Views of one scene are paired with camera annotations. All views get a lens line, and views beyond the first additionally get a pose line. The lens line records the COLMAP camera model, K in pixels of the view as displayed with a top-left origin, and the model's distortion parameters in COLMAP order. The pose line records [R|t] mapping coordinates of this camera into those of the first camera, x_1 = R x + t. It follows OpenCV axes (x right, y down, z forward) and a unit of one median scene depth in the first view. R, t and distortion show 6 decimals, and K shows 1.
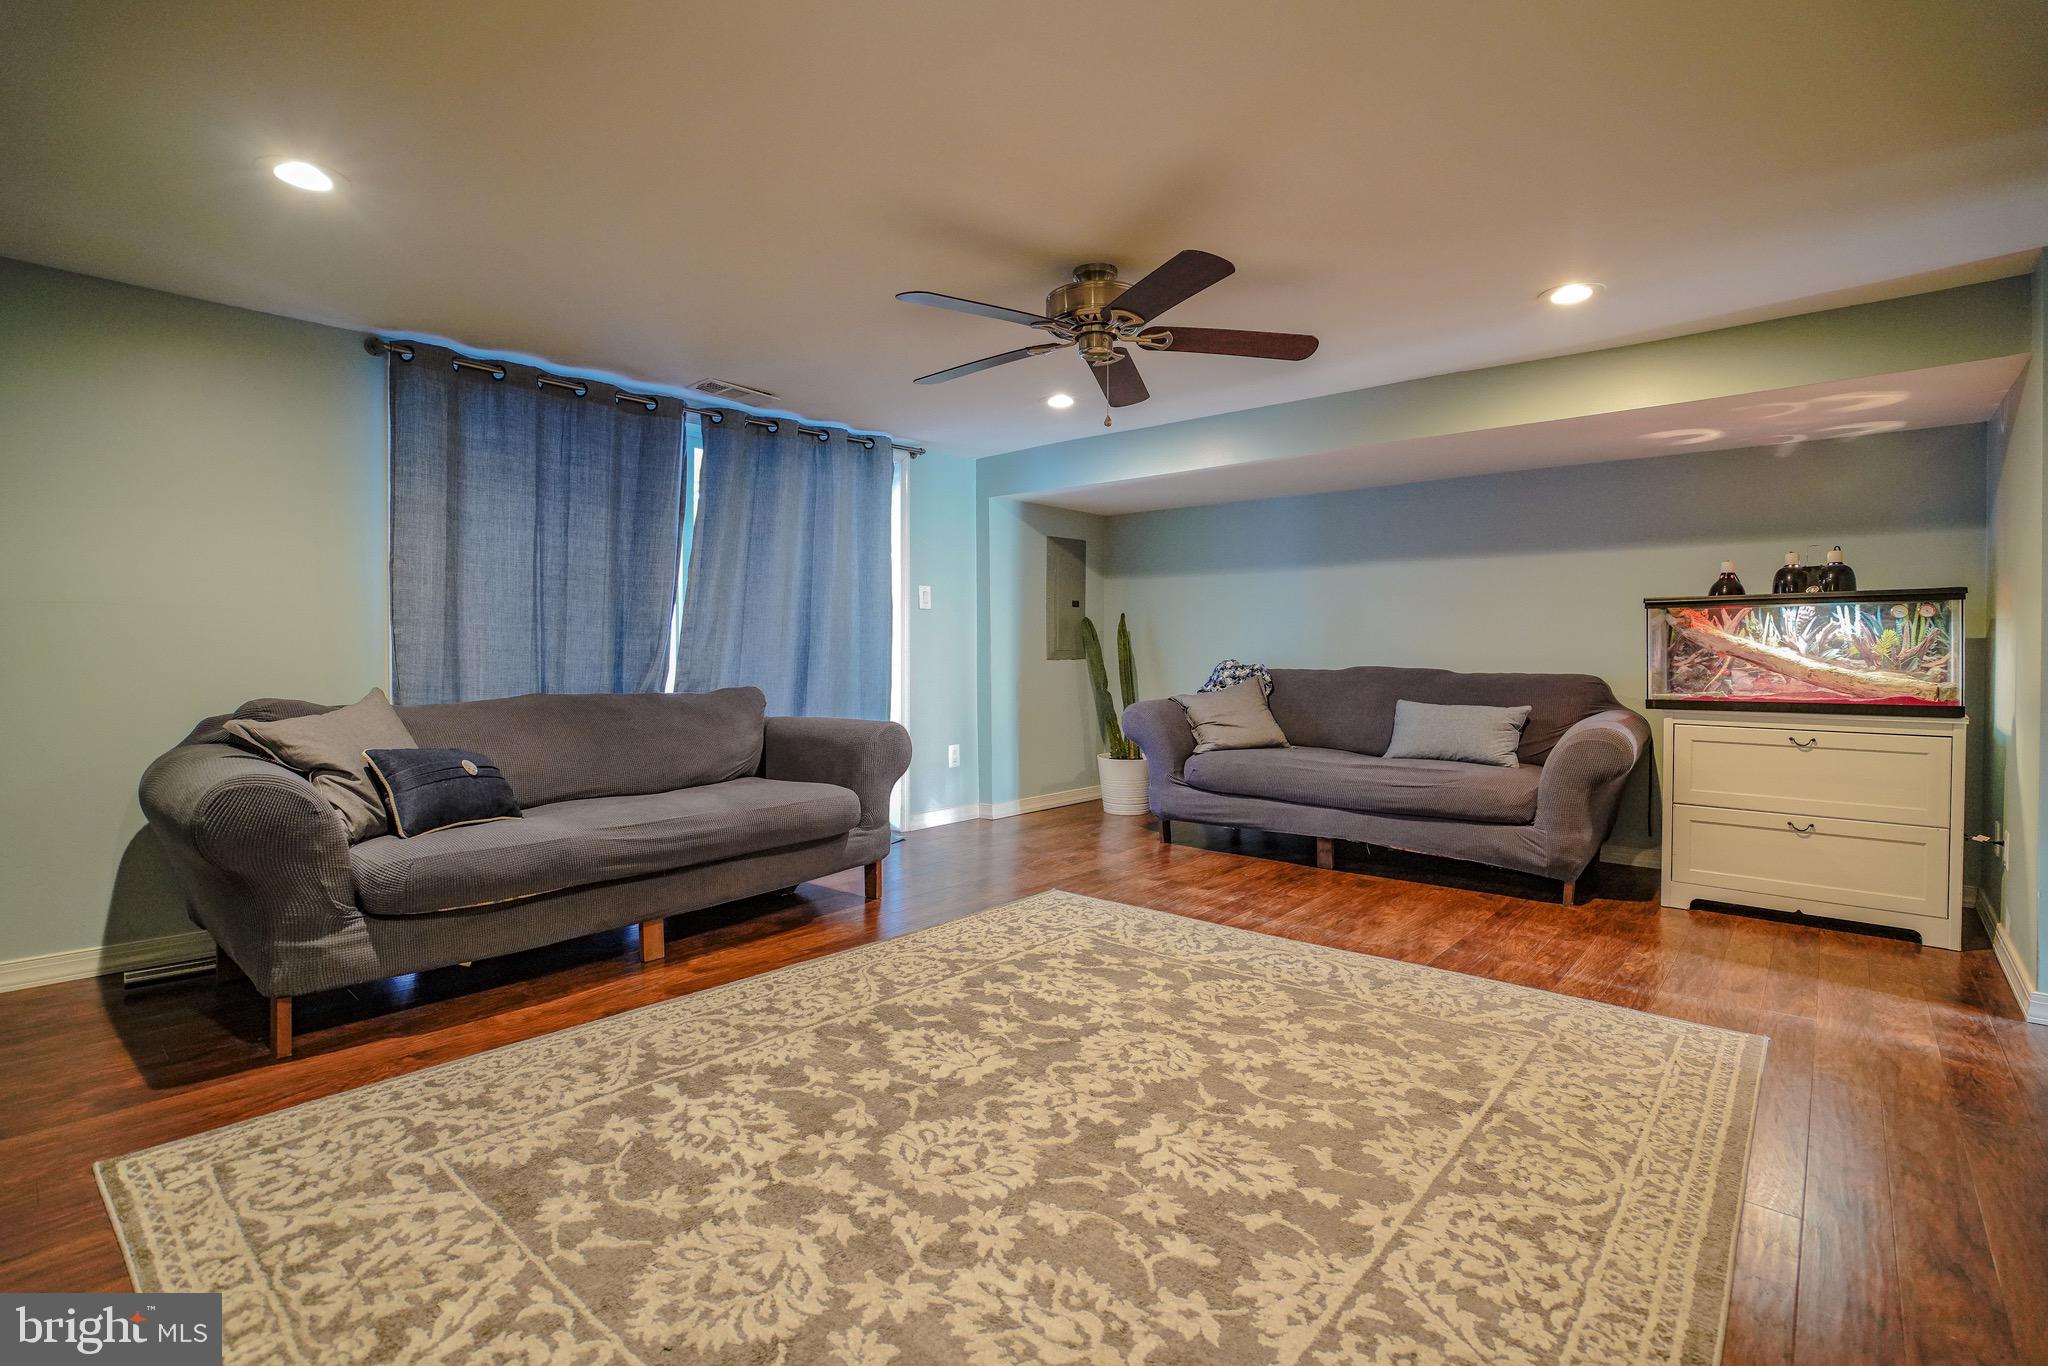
lens RADIAL K [[940.4, 0, 1035.5], [0, 940.4, 686.7], [0, 0, 1]] dist [-0.057586, 0.025052]
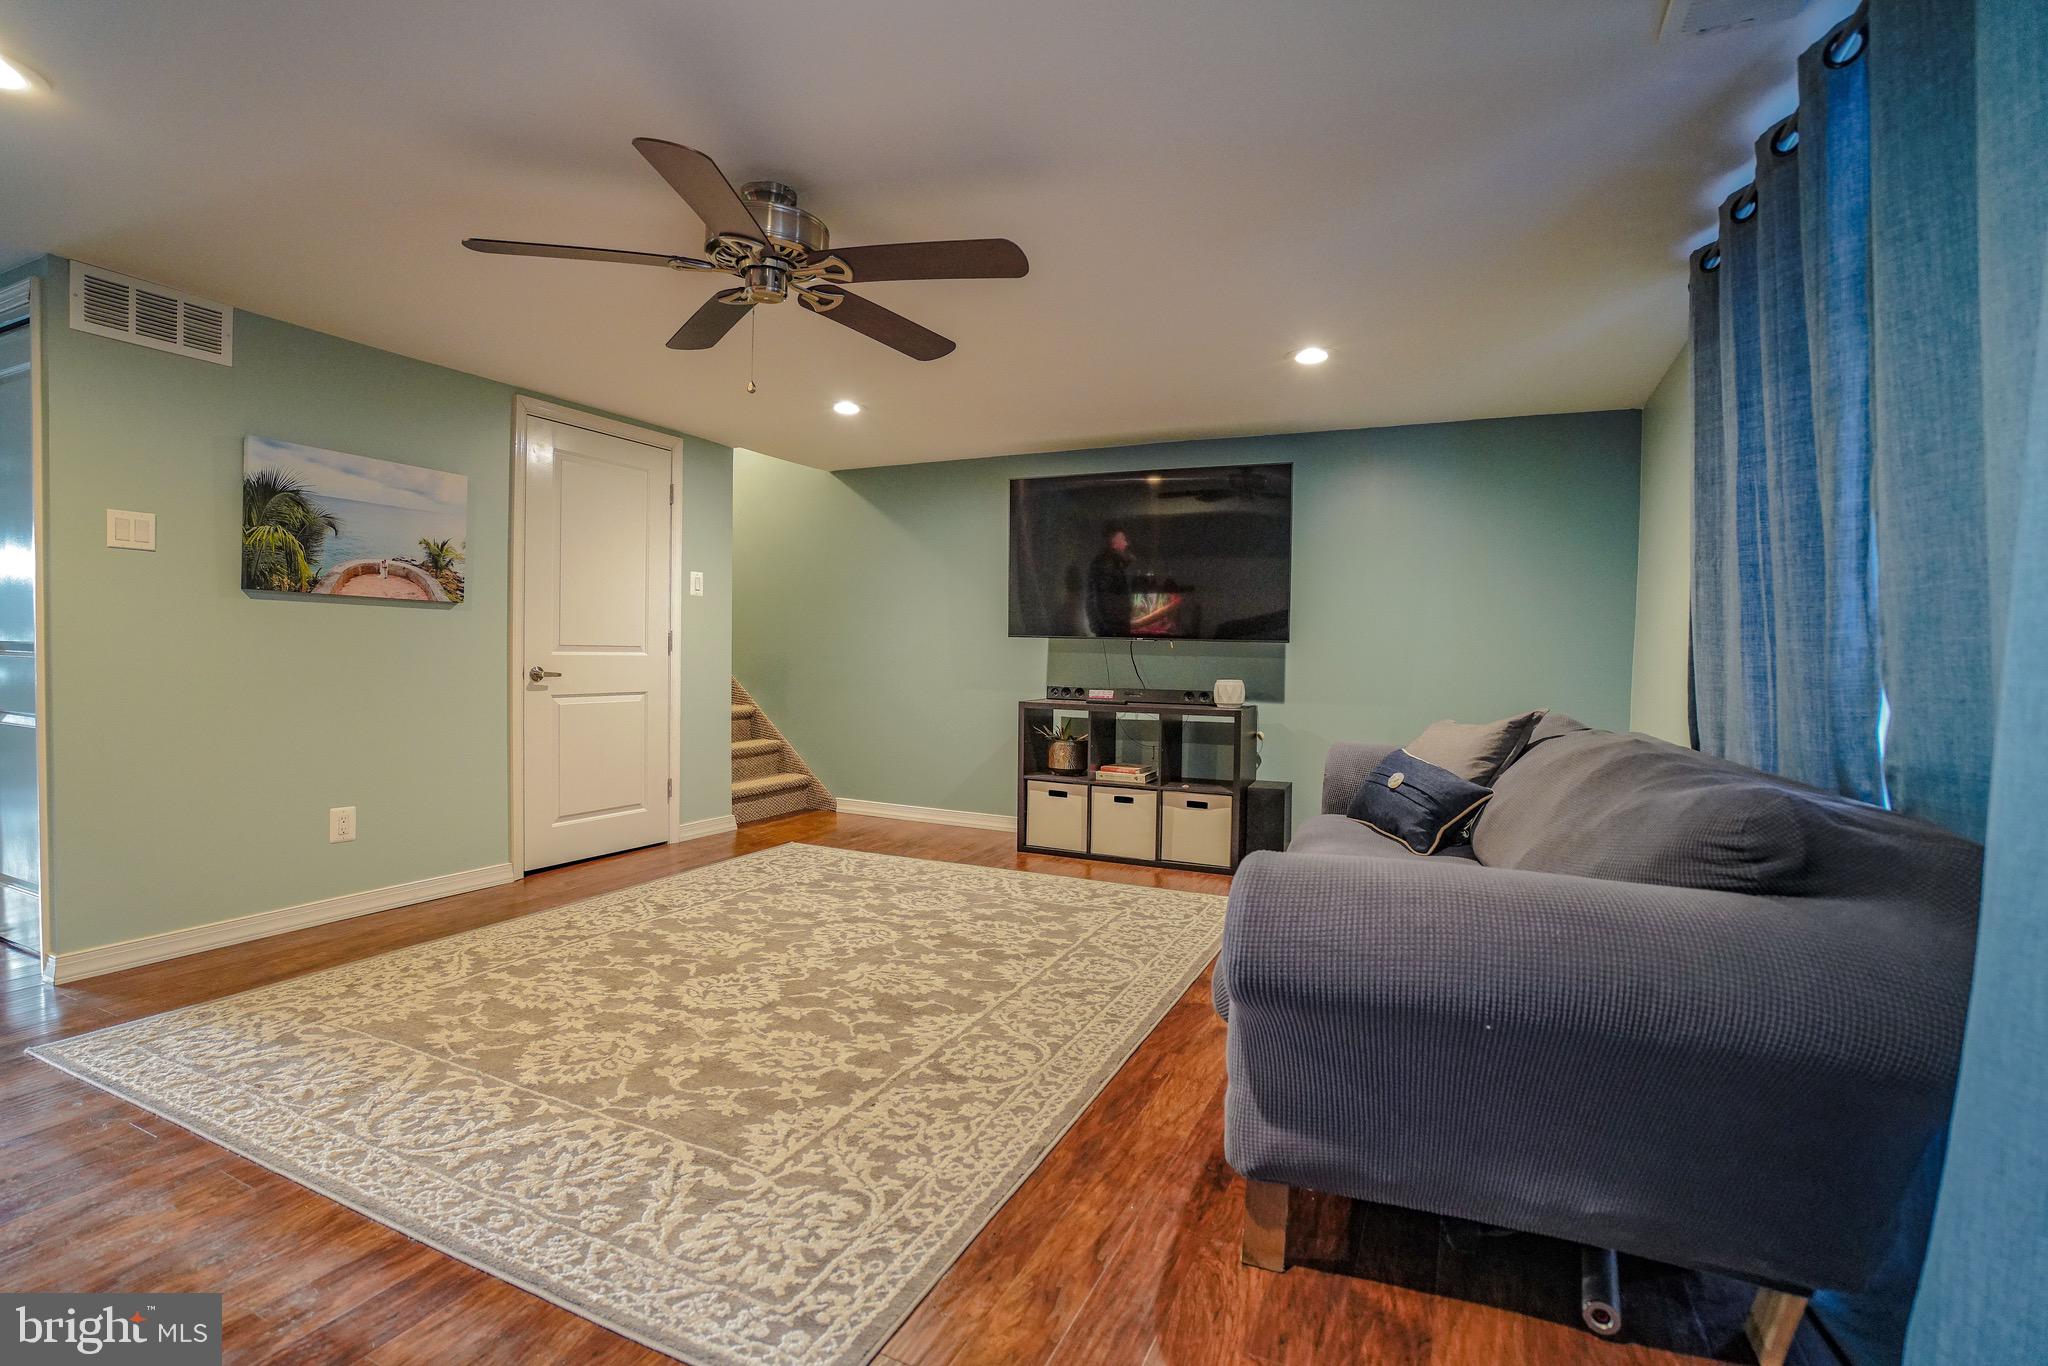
lens RADIAL K [[949.2, 0, 1014.1], [0, 949.2, 684.5], [0, 0, 1]] dist [-0.066537, 0.027697]
pose [[-0.969069, -0.014842, -0.246345, 0.064629], [-0.032784, 0.997085, 0.068895, -0.093383], [0.244604, 0.074840, -0.966731, 2.342646]]
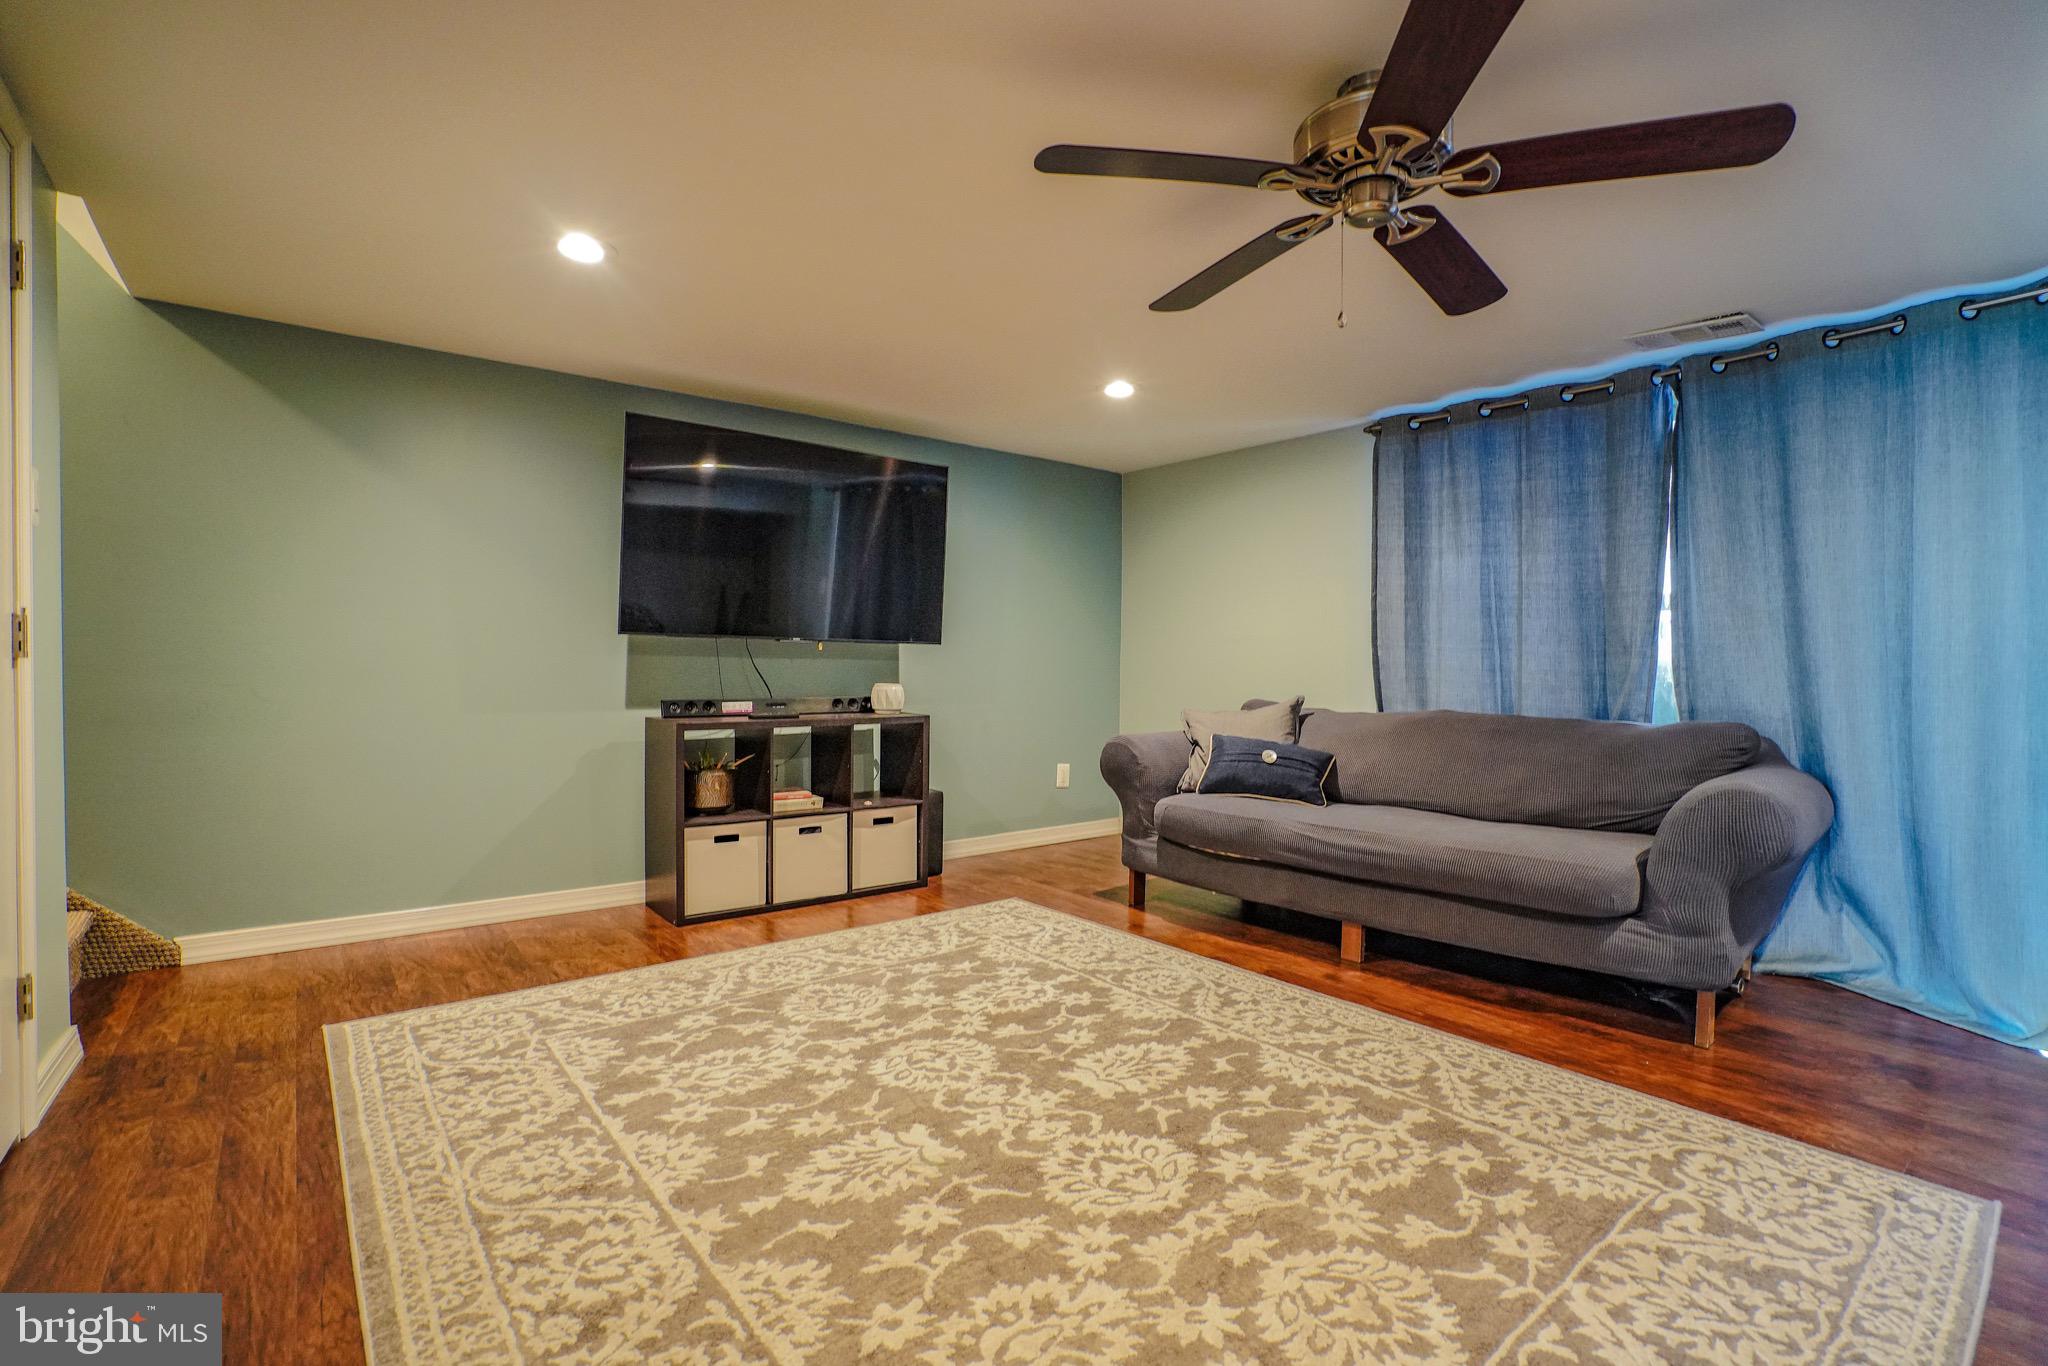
lens RADIAL K [[953.8, 0, 1018.7], [0, 953.8, 686.5], [0, 0, 1]] dist [-0.062720, 0.027251]
pose [[-0.184957, 0.014024, -0.982646, 0.955435], [-0.048696, 0.998539, 0.023417, -0.030647], [0.981539, 0.052182, -0.184004, 1.103572]]
